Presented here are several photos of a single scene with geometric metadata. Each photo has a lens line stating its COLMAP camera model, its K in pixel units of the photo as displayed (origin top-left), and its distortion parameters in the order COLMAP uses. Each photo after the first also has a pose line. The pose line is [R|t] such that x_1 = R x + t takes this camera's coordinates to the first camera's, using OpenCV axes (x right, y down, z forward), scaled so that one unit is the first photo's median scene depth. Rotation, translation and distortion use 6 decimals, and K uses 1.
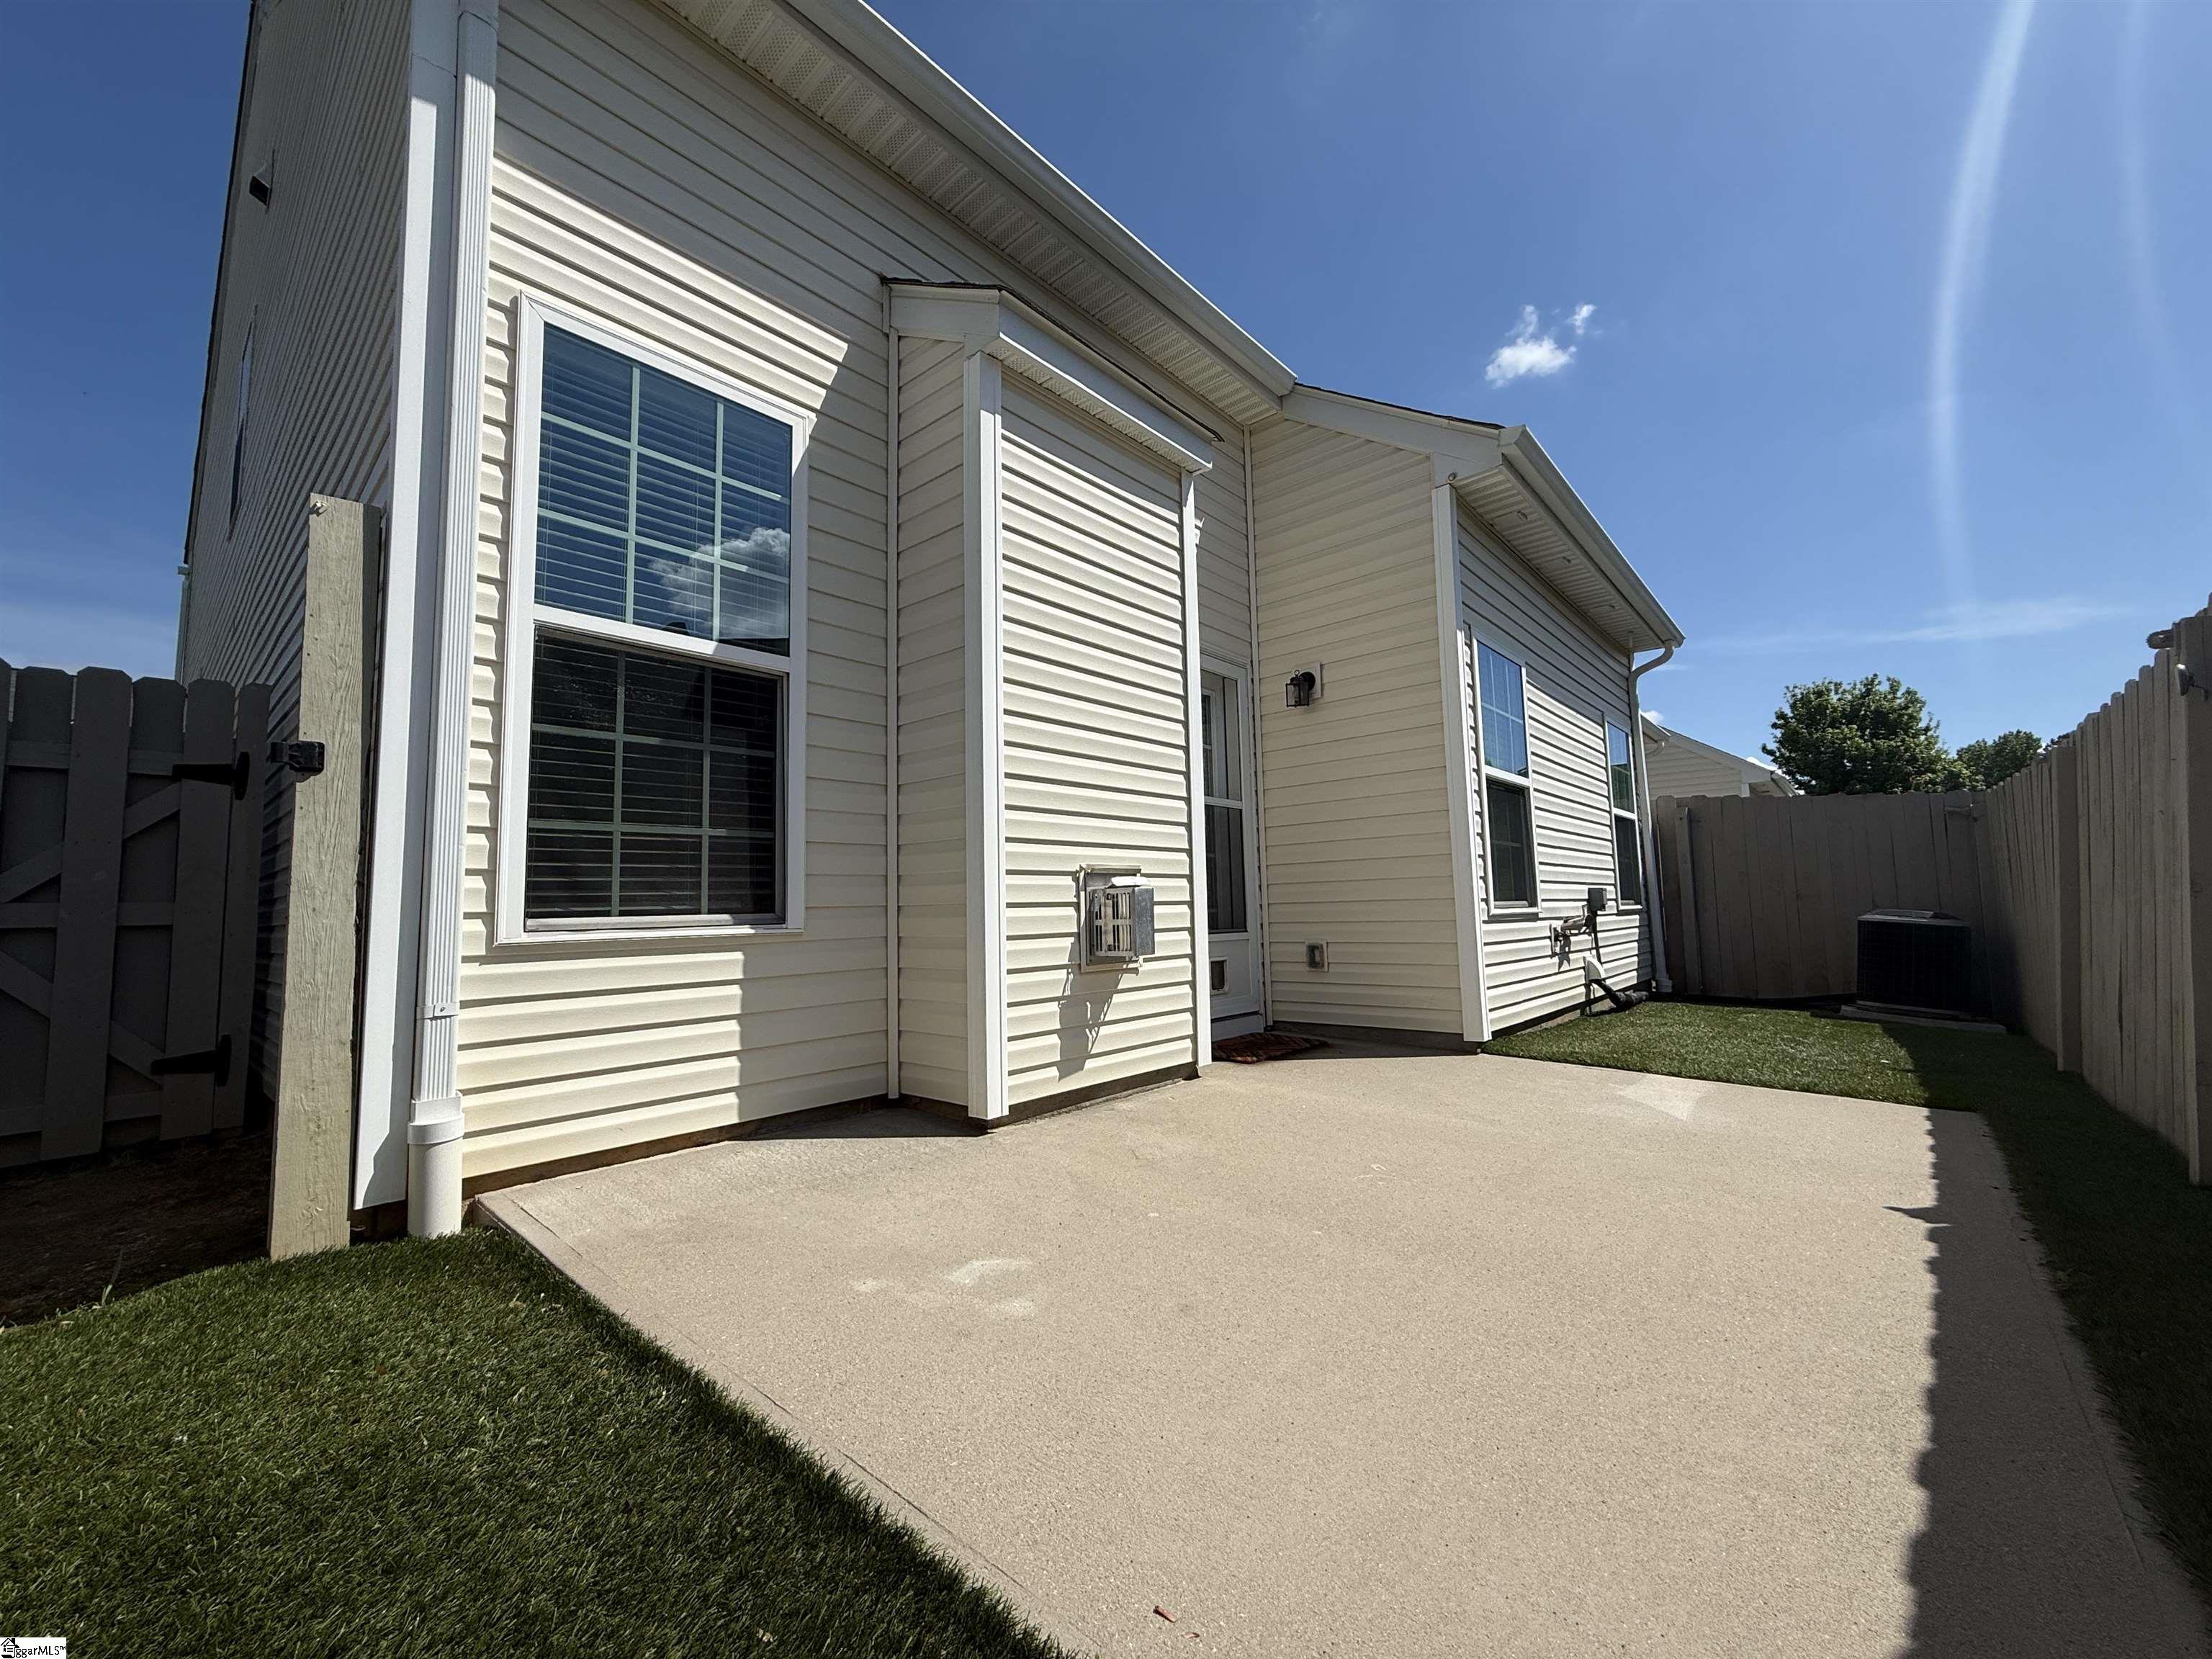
lens RADIAL K [[886.0, 0, 1096.5], [0, 886.0, 821.0], [0, 0, 1]] dist [-0.000469, 0.000003]
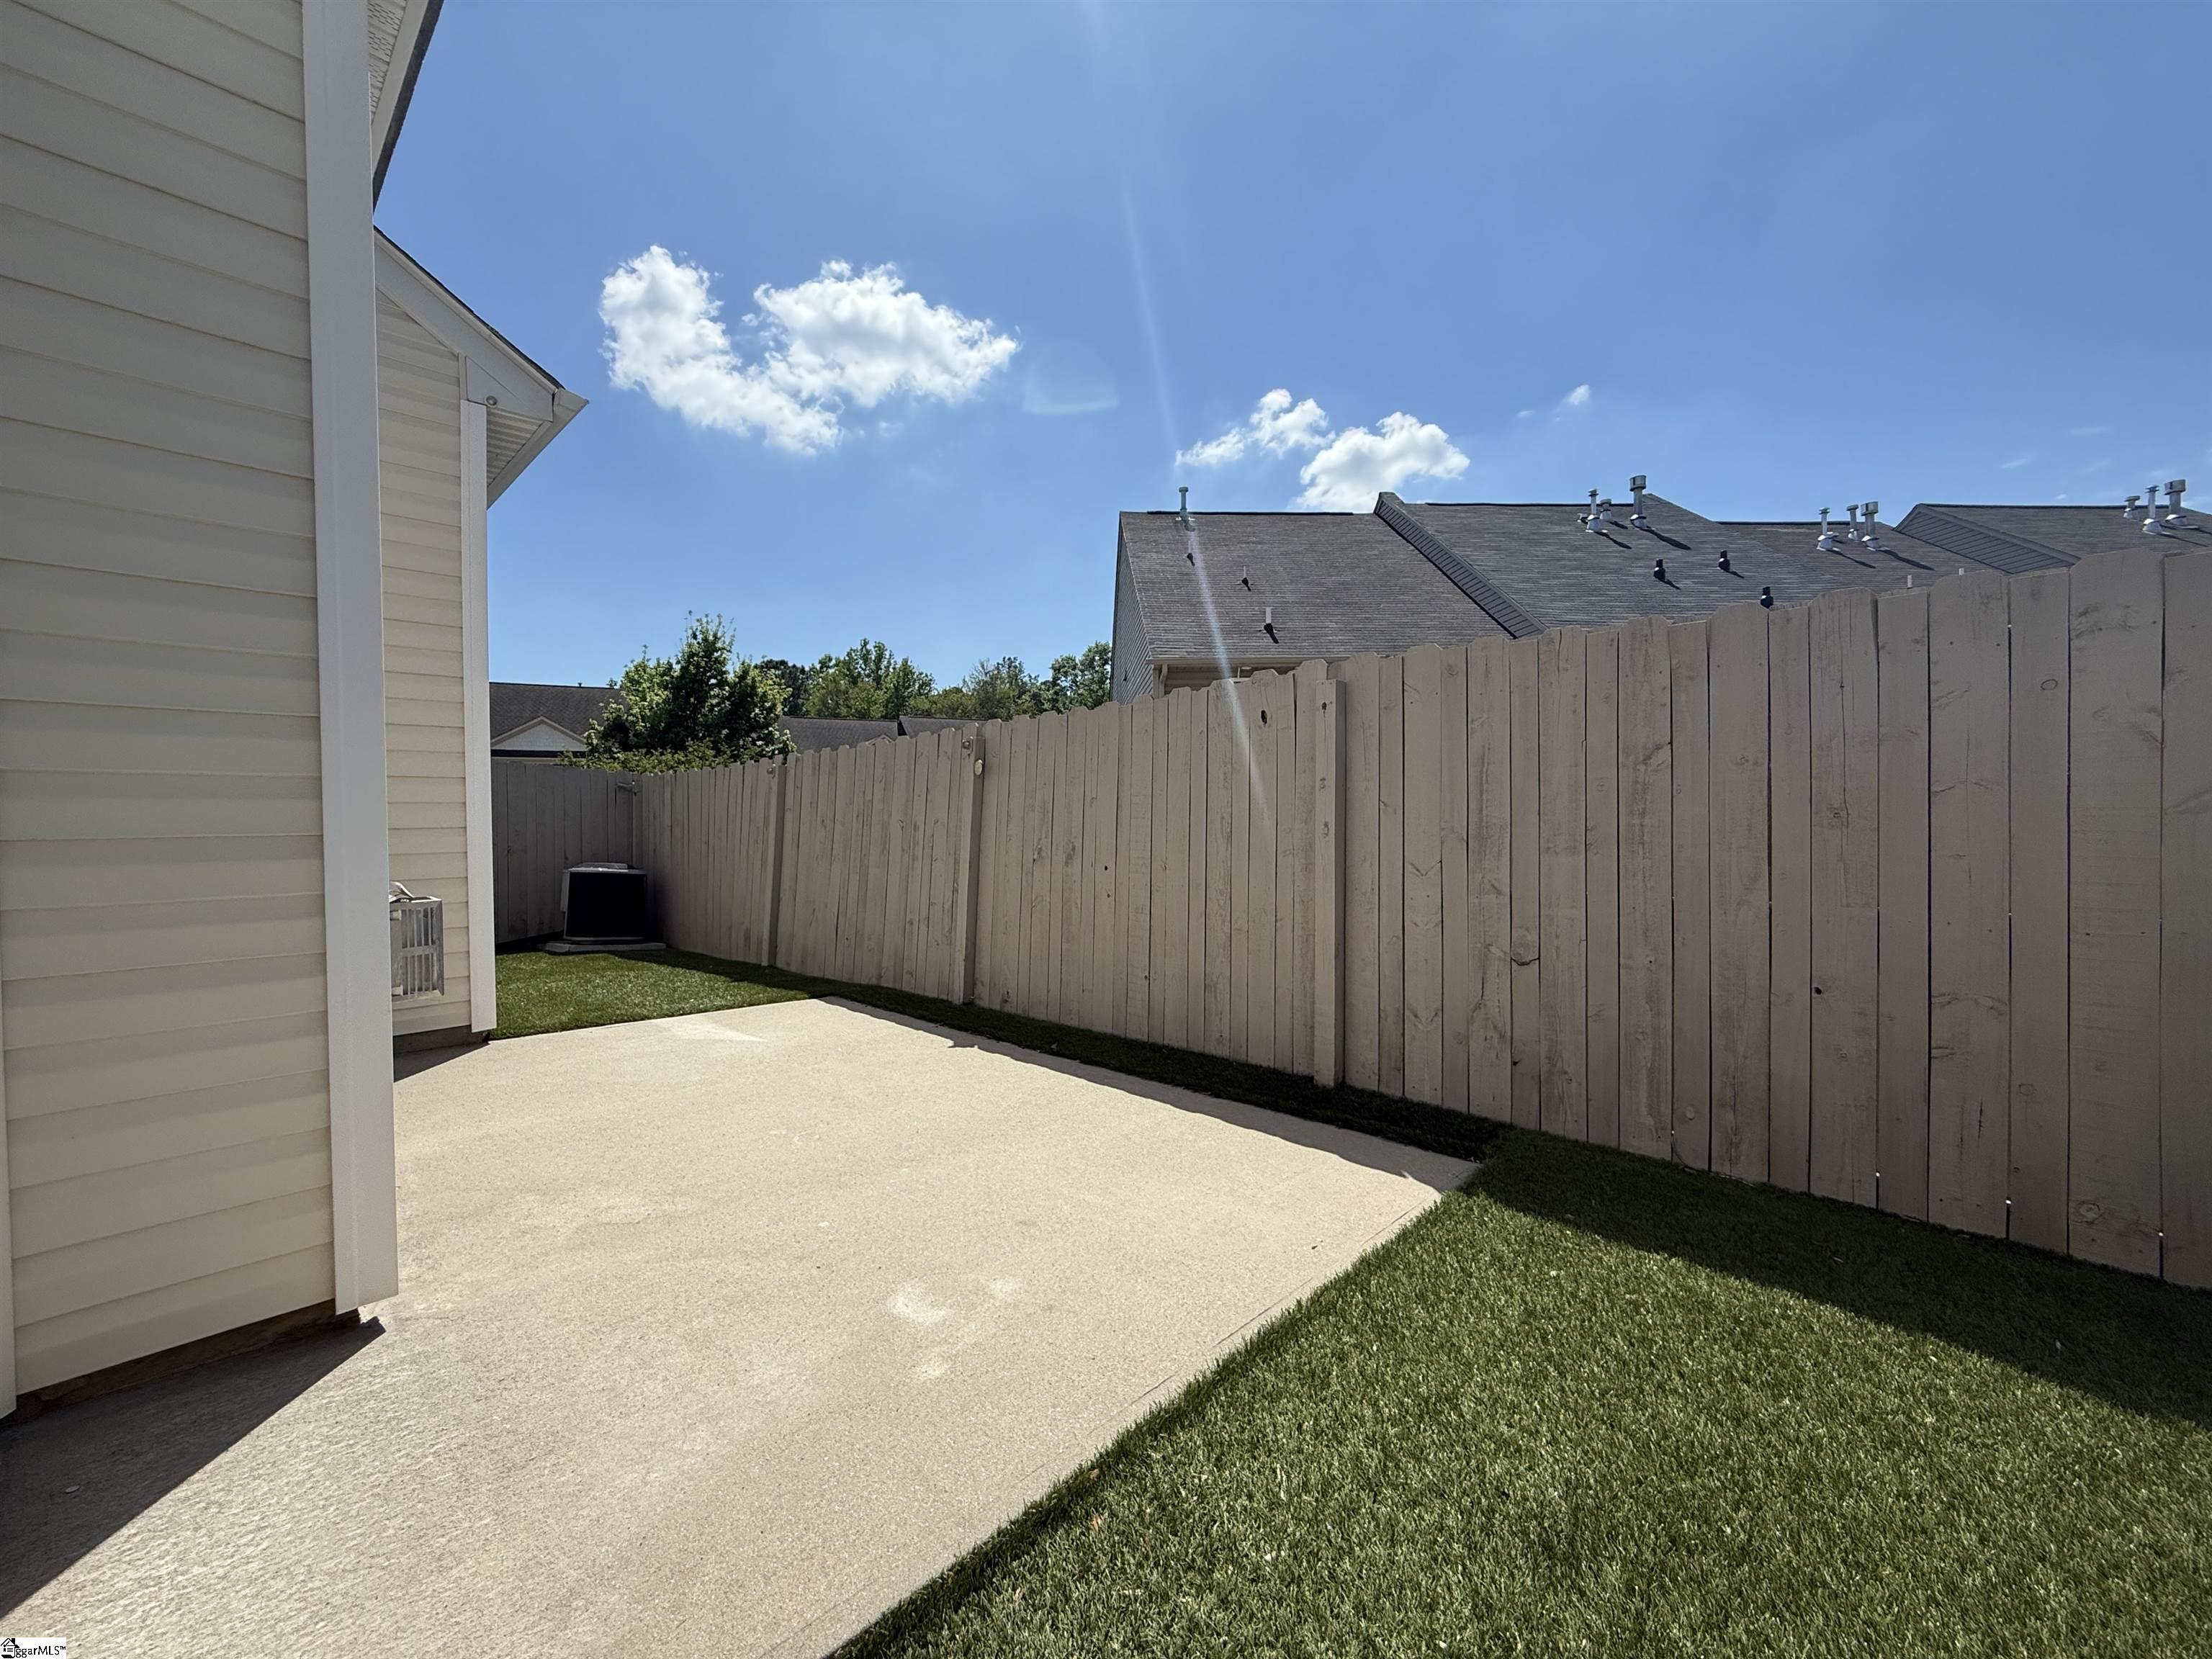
lens RADIAL K [[886.0, 0, 1097.2], [0, 886.0, 826.7], [0, 0, 1]] dist [-0.000469, 0.000003]
pose [[0.034984, 0.005519, 0.999373, -1.131802], [-0.095917, 0.995387, -0.002139, -0.057025], [-0.994774, -0.095782, 0.035352, 0.807203]]
